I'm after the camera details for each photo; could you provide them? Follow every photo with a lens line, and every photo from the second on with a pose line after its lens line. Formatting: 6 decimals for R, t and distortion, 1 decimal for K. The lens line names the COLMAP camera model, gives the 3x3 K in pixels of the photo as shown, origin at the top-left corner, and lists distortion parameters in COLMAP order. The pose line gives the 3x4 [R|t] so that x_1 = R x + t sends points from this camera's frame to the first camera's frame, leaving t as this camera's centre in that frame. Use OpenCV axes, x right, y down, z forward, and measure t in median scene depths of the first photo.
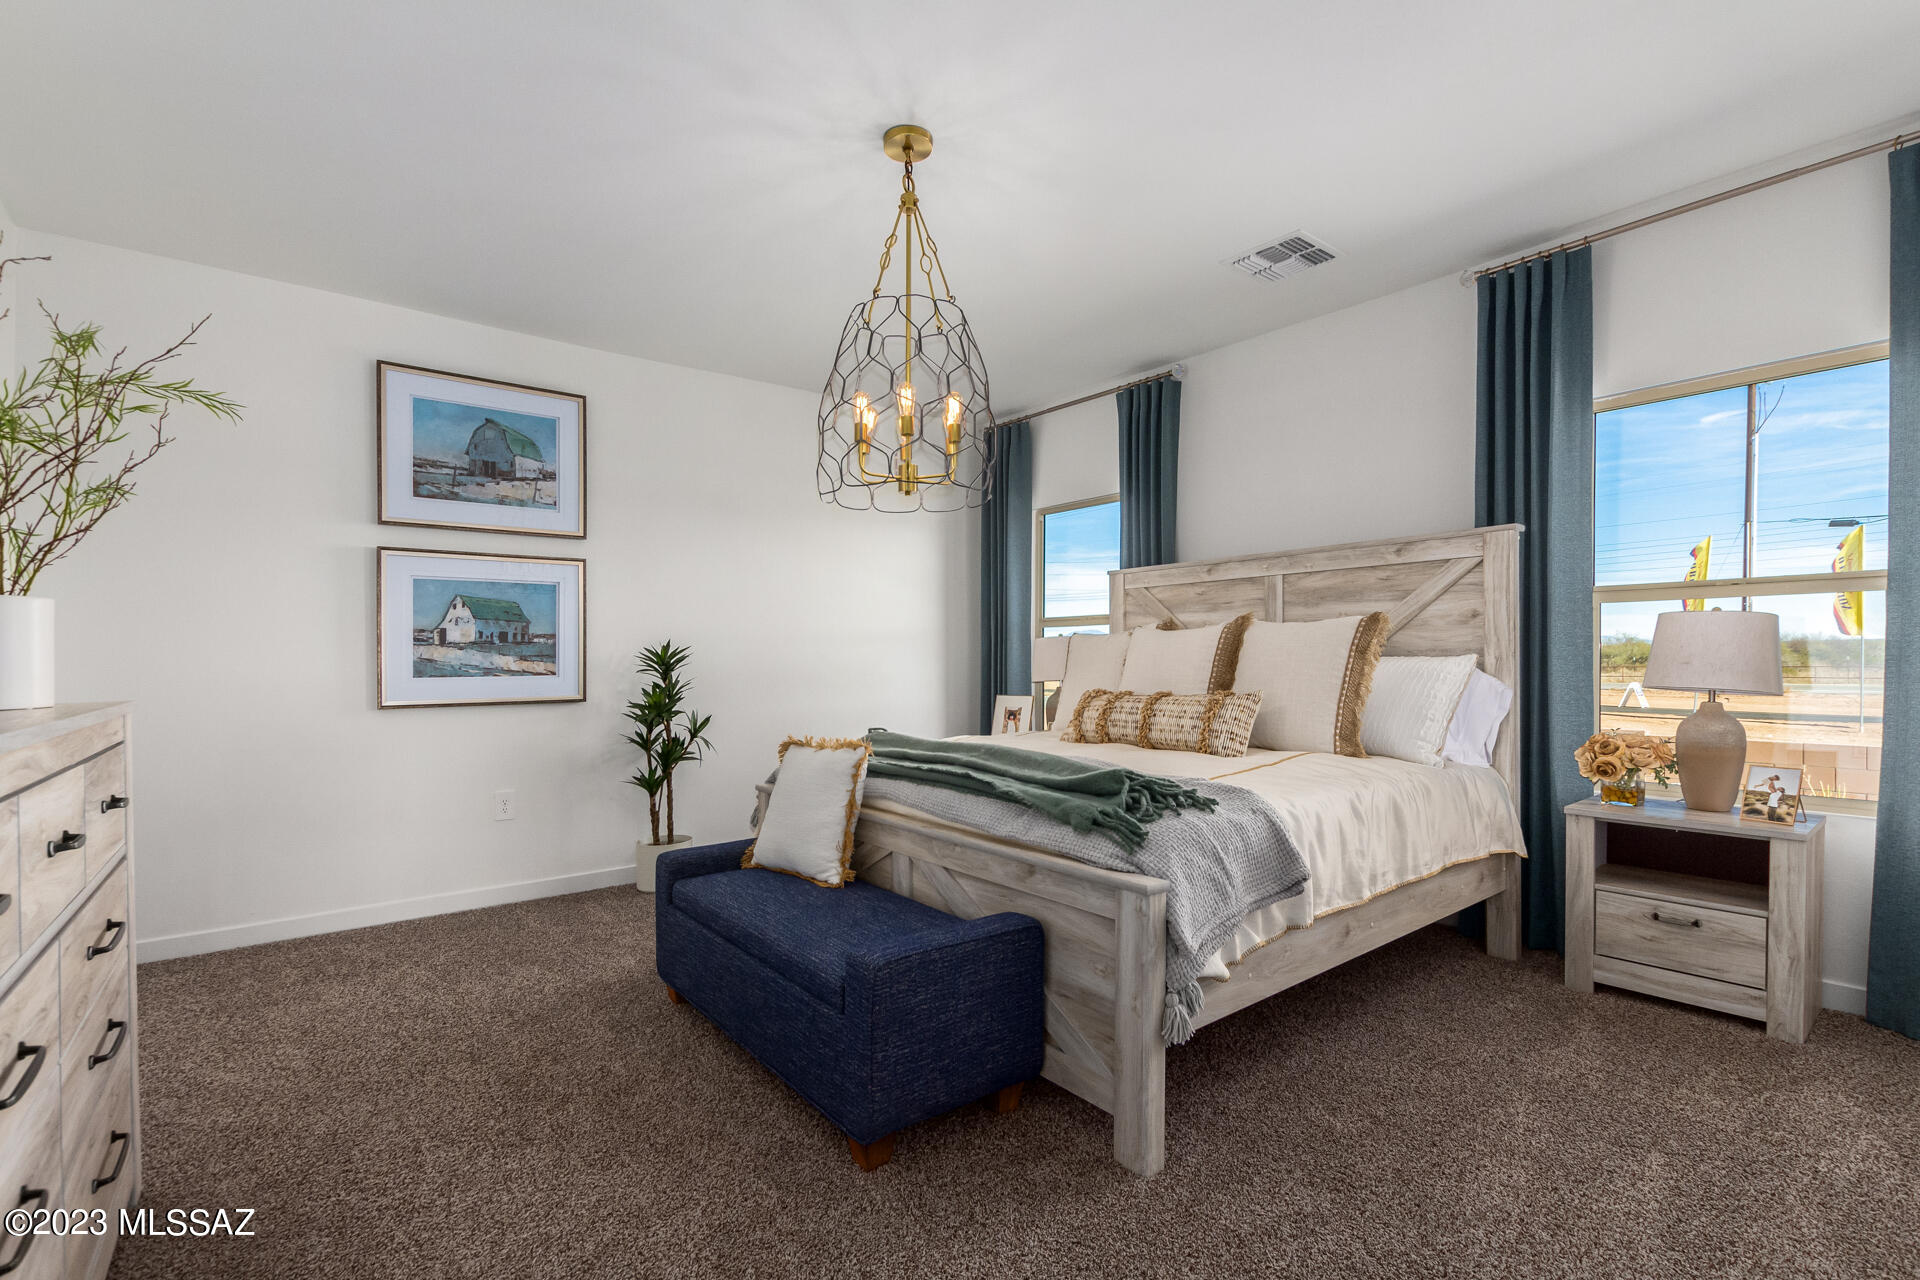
lens RADIAL K [[878.2, 0, 973.4], [0, 878.2, 653.5], [0, 0, 1]] dist [-0.001736, -0.000939]
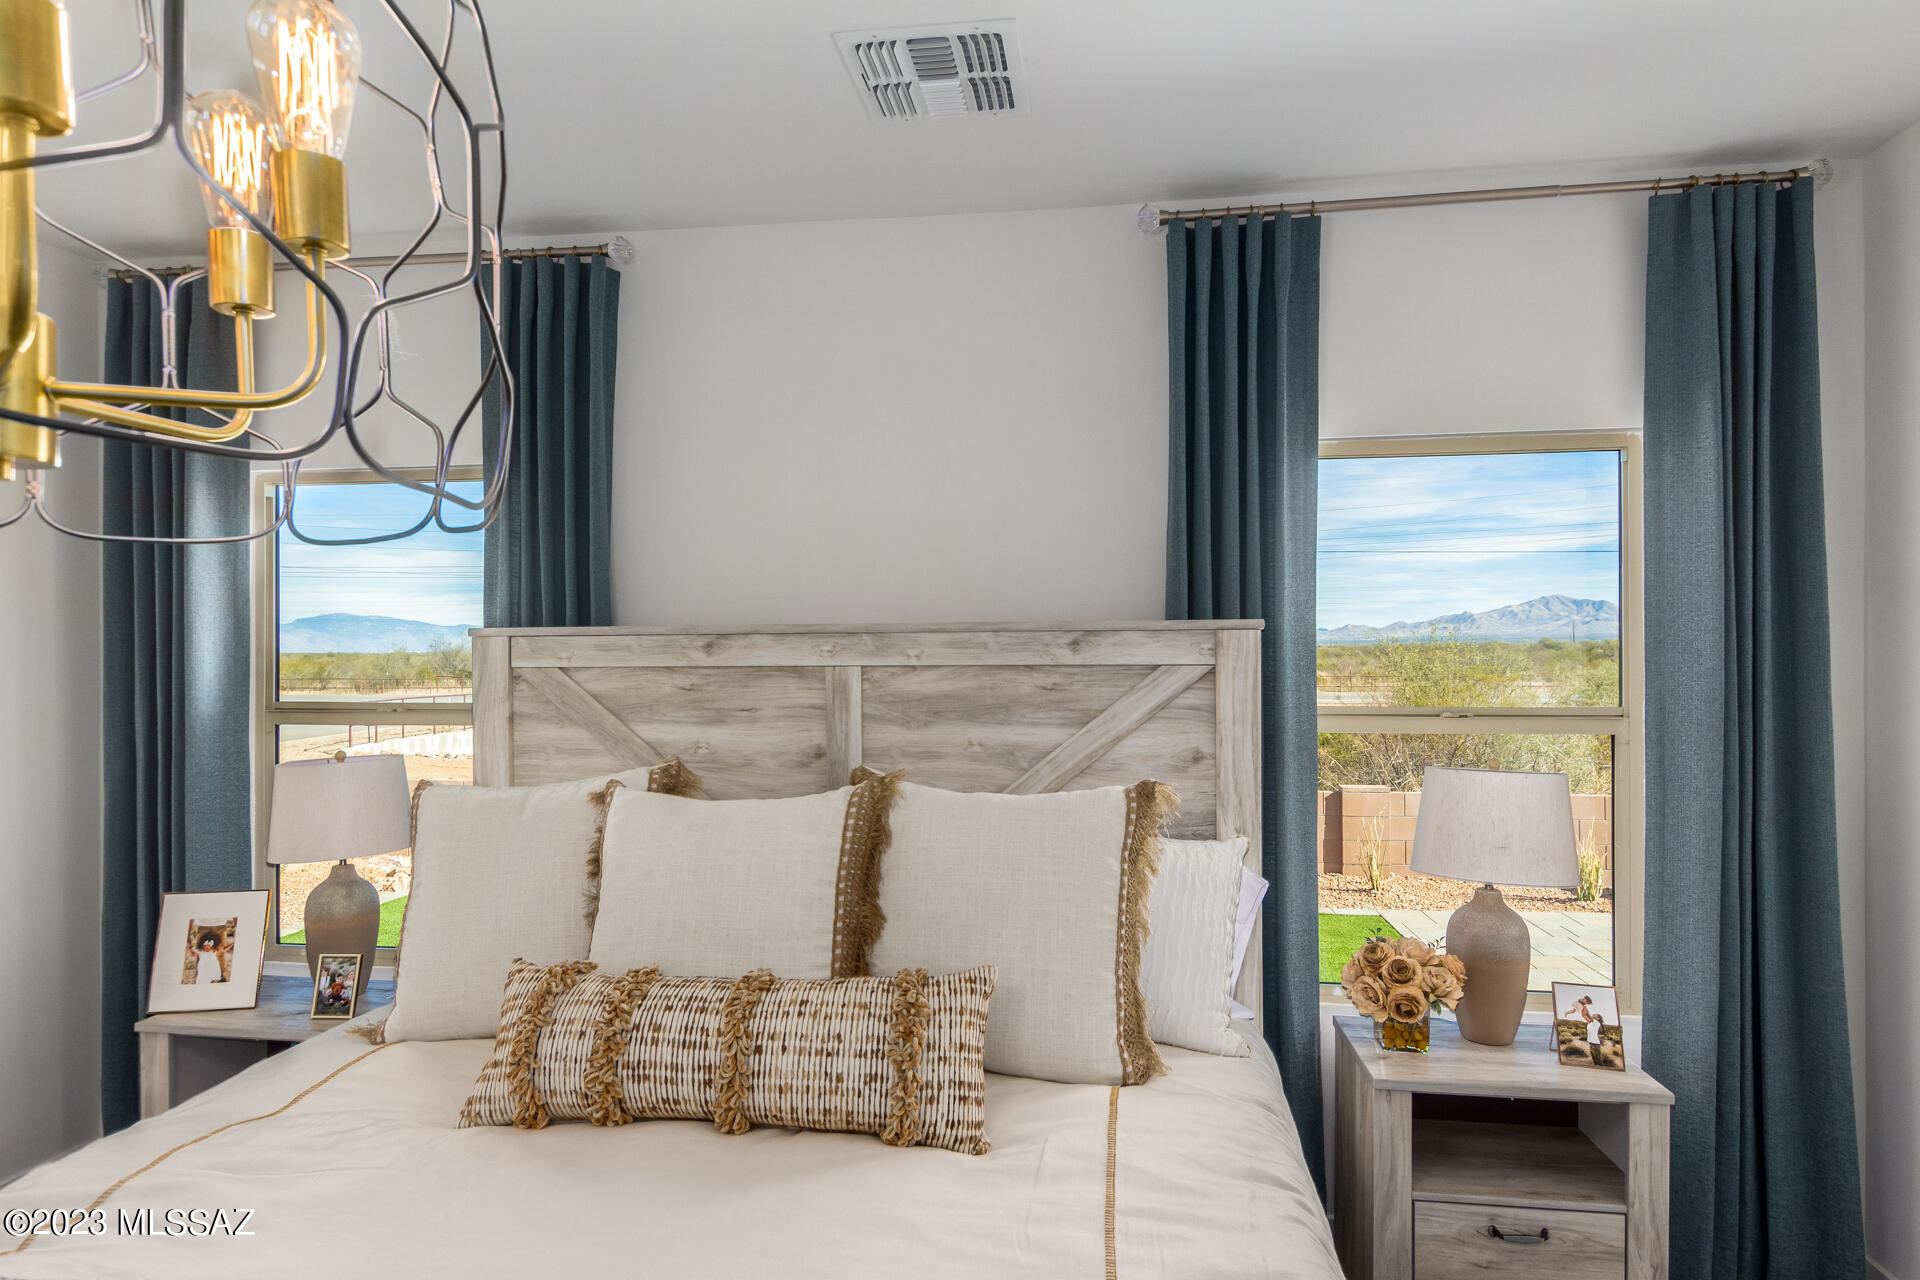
lens RADIAL K [[1058.1, 0, 959.9], [0, 1058.1, 659.2], [0, 0, 1]] dist [0.002299, 0.000287]
pose [[0.734253, 0.002147, 0.678873, -0.062920], [-0.006405, 0.999972, 0.003765, -0.114882], [-0.678846, -0.007113, 0.734246, 0.556710]]
